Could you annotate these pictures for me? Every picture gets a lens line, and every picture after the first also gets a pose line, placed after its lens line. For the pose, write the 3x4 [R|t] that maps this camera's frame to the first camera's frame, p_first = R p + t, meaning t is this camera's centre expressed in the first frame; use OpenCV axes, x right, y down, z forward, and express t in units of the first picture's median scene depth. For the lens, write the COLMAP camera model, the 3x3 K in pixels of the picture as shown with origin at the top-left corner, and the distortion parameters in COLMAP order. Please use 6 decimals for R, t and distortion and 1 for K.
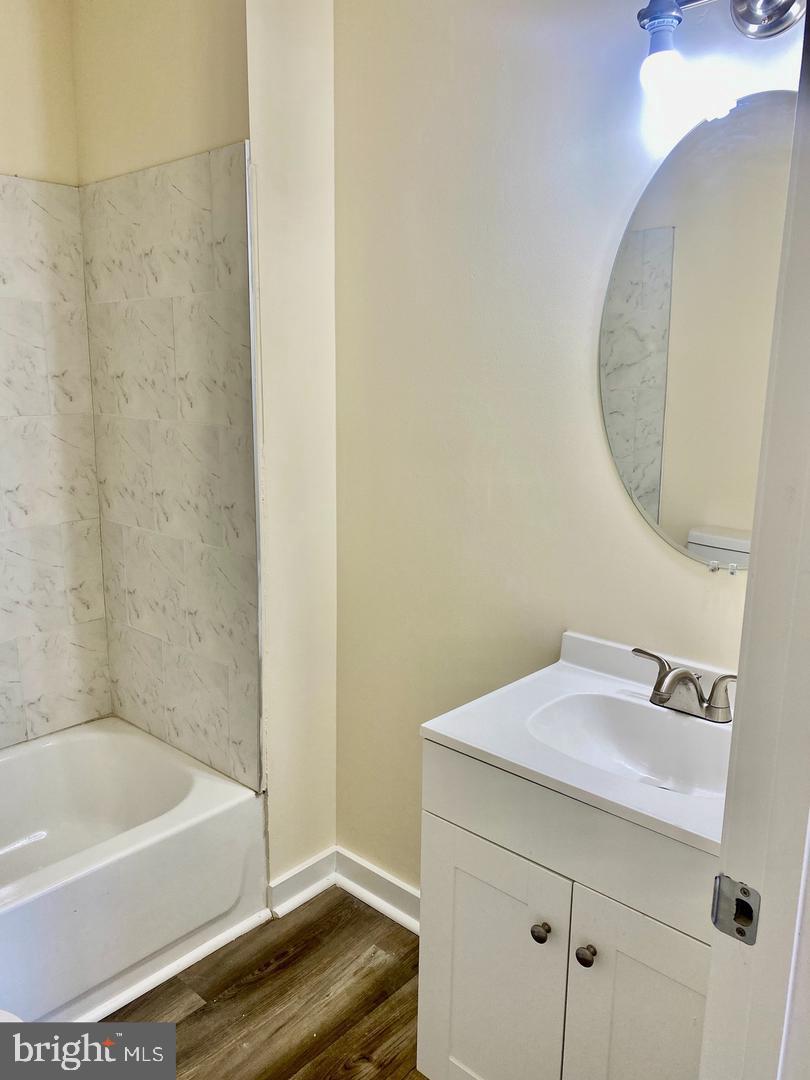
lens RADIAL K [[826.2, 0, 412.3], [0, 826.2, 546.4], [0, 0, 1]] dist [0.047195, -0.049928]
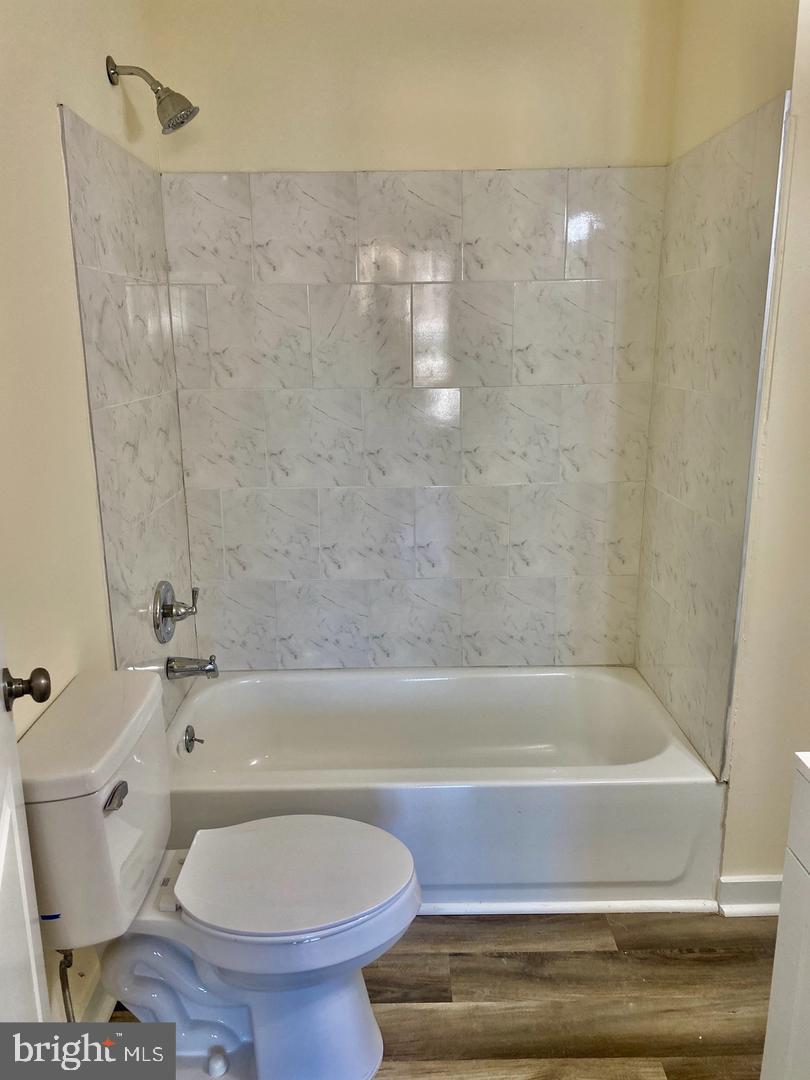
lens RADIAL K [[826.2, 0, 414.0], [0, 826.2, 538.4], [0, 0, 1]] dist [0.047195, -0.049928]
pose [[0.678737, 0.160745, -0.716573, 0.217080], [-0.140269, 0.986163, 0.088358, -0.016440], [0.720861, 0.040541, 0.691893, 0.063461]]
